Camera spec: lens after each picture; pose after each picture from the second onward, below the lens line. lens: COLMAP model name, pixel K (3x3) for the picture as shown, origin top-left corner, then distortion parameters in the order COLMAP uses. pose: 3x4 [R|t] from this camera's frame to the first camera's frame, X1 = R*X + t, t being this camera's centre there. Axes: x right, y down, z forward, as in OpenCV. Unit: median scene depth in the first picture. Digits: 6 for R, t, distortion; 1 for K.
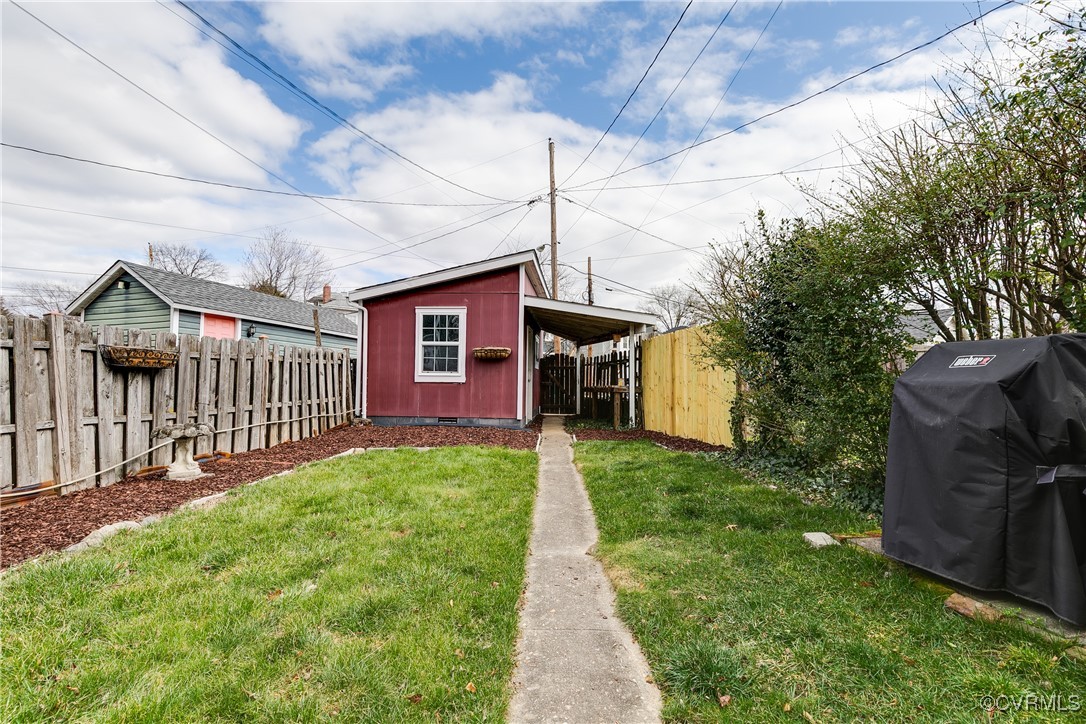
lens RADIAL K [[499.1, 0, 543.0], [0, 499.1, 362.0], [0, 0, 1]] dist [-0.000641, 0.000065]
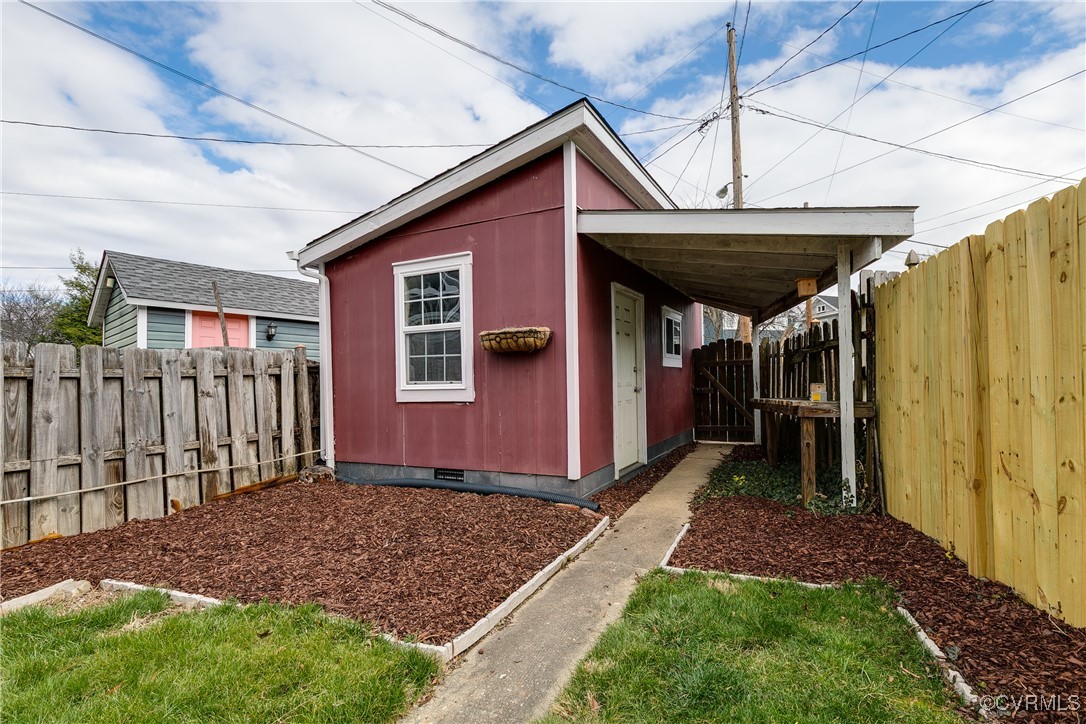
lens RADIAL K [[553.7, 0, 546.0], [0, 553.7, 385.3], [0, 0, 1]] dist [-0.002545, -0.000267]
pose [[0.929692, -0.029471, -0.367158, 0.117790], [0.045372, 0.998366, 0.034752, 0.008428], [0.365534, -0.048967, 0.929509, 0.502035]]
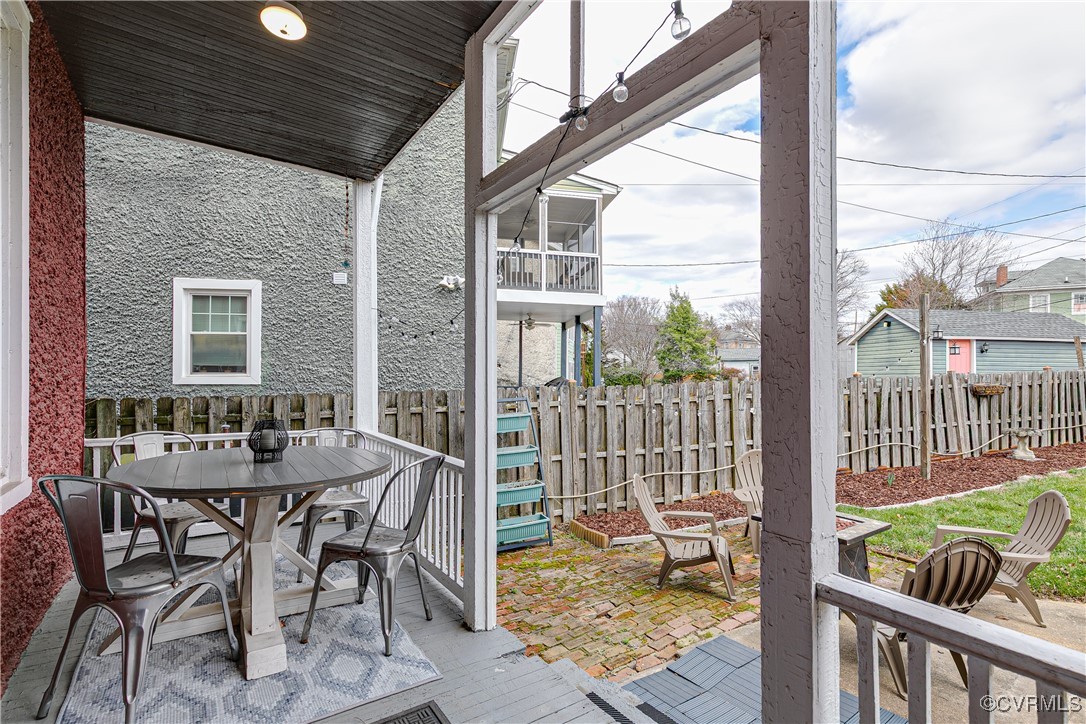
lens RADIAL K [[499.1, 0, 543.0], [0, 499.1, 362.0], [0, 0, 1]] dist [-0.000641, 0.000065]
pose [[0.423171, -0.024848, -0.905709, 0.082575], [0.044707, 0.998979, -0.006519, -0.089136], [0.904946, -0.037733, 0.423850, -0.649610]]
